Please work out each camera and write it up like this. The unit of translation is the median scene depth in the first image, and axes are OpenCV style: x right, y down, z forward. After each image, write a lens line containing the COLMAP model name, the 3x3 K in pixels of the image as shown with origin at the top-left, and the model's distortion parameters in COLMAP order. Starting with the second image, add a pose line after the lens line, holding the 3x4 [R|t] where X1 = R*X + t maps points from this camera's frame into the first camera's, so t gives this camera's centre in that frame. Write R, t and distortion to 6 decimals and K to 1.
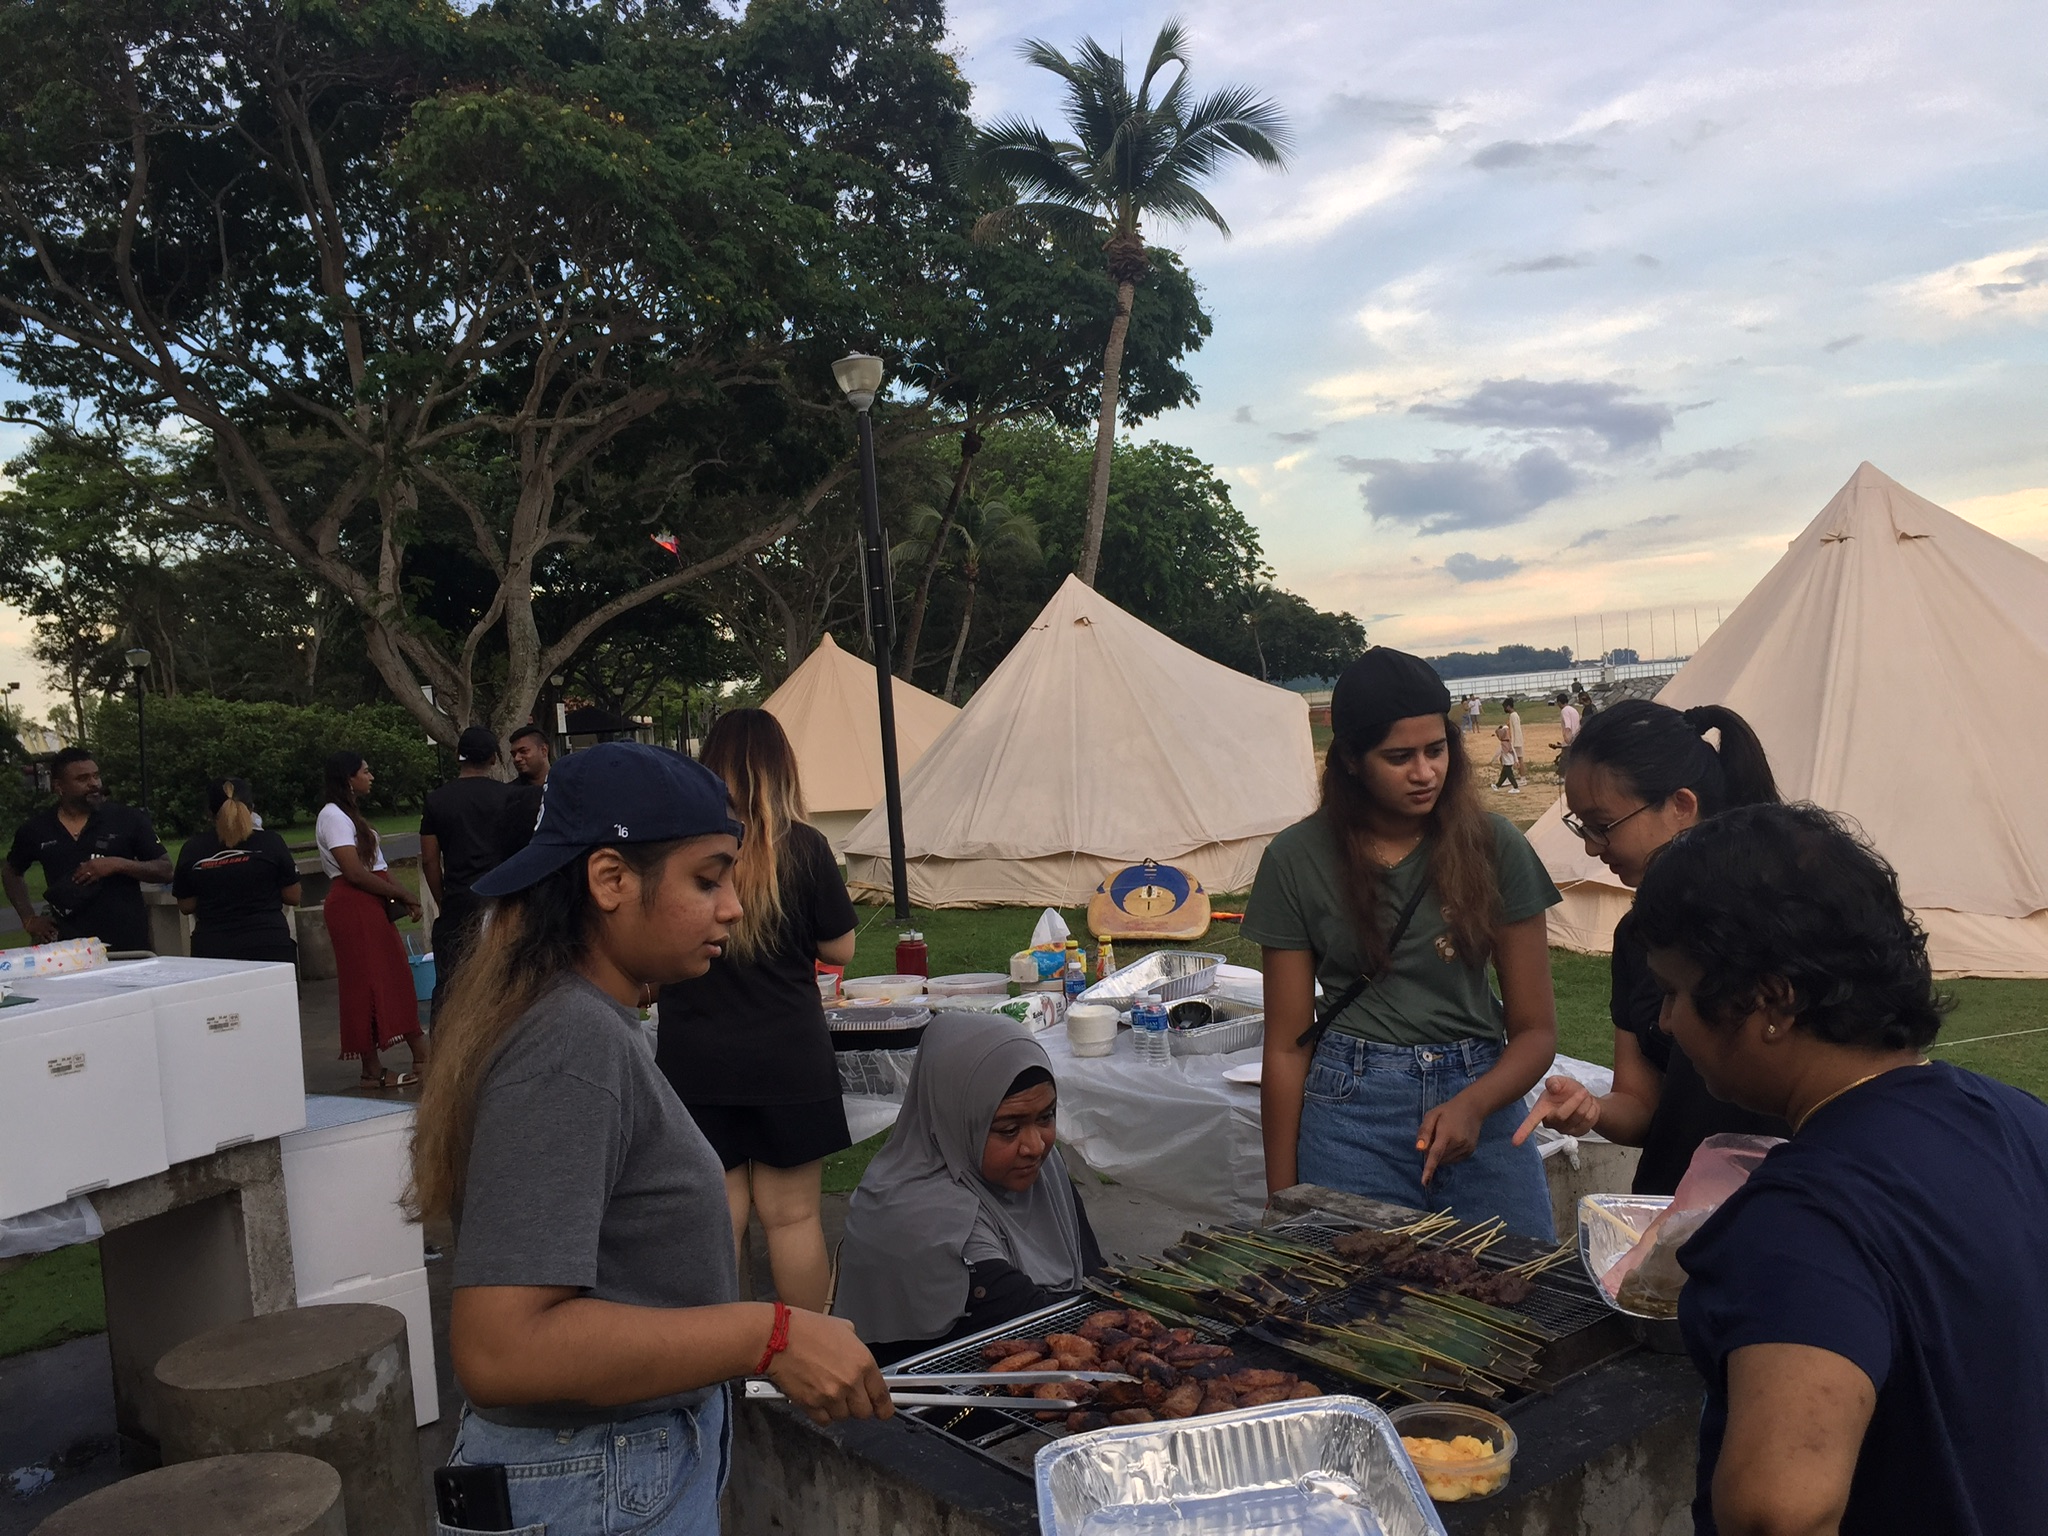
lens RADIAL K [[1774.5, 0, 1024.0], [0, 1774.5, 768.0], [0, 0, 1]] dist [0.079249, -0.092815]
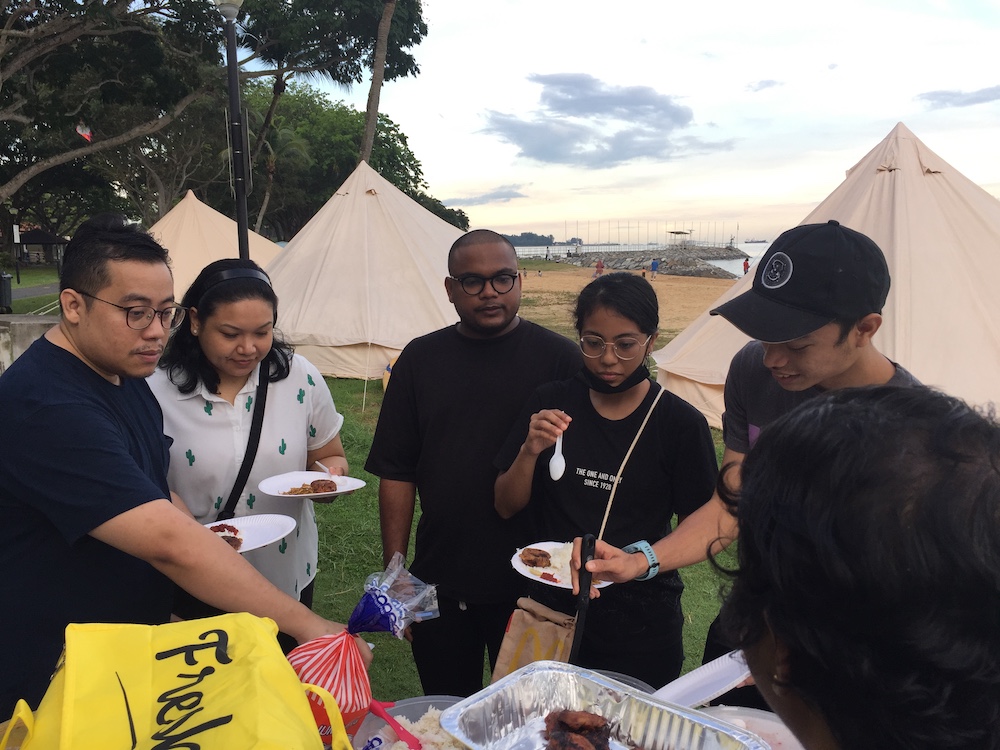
lens RADIAL K [[867.1, 0, 500.0], [0, 867.1, 375.0], [0, 0, 1]] dist [0.077023, -0.095302]
pose [[0.969989, 0.029398, 0.241364, -0.039734], [-0.054339, 0.993767, 0.097335, -0.004109], [-0.236998, -0.107530, 0.965541, 0.236859]]
